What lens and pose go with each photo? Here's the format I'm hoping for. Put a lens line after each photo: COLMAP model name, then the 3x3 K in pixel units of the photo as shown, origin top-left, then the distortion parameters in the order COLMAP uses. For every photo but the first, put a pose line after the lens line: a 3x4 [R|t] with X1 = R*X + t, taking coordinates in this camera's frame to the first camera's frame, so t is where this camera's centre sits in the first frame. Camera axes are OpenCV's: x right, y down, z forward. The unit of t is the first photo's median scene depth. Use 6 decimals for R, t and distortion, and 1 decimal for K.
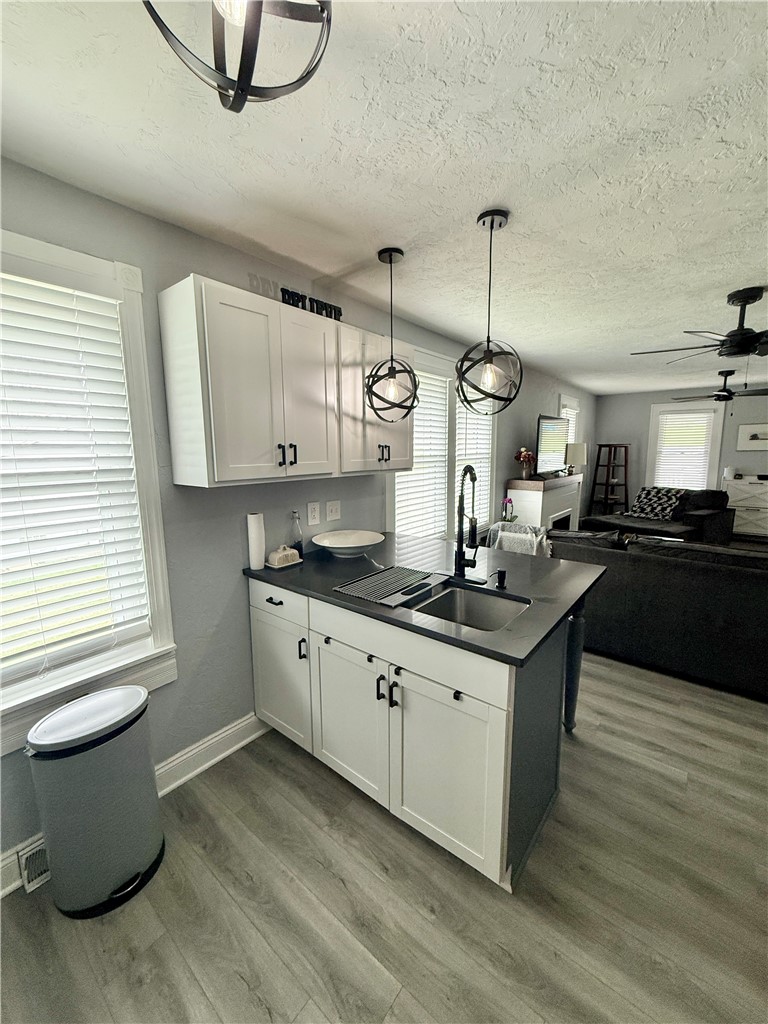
lens RADIAL K [[409.3, 0, 384.3], [0, 409.3, 509.6], [0, 0, 1]] dist [0.009863, -0.000288]
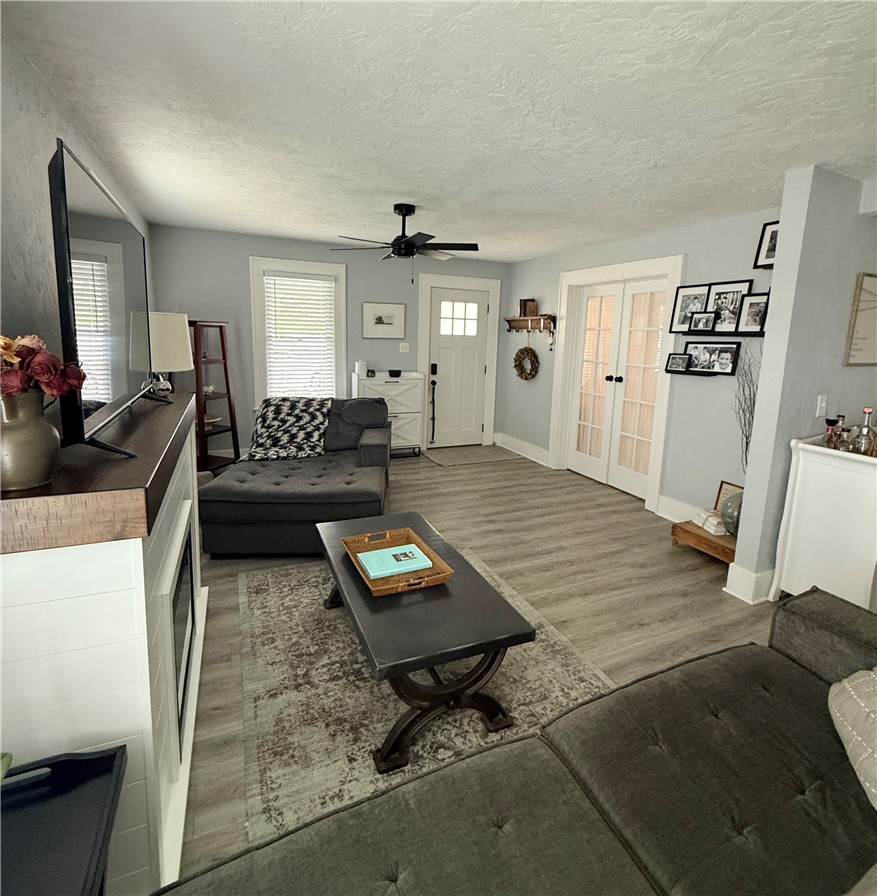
lens RADIAL K [[459.0, 0, 432.8], [0, 459.0, 400.3], [0, 0, 1]] dist [-0.001639, -0.000416]
pose [[0.438231, -0.105177, 0.892688, 0.174068], [0.104160, 0.992382, 0.065790, -0.074369], [-0.892807, 0.064151, 0.445848, 0.535741]]
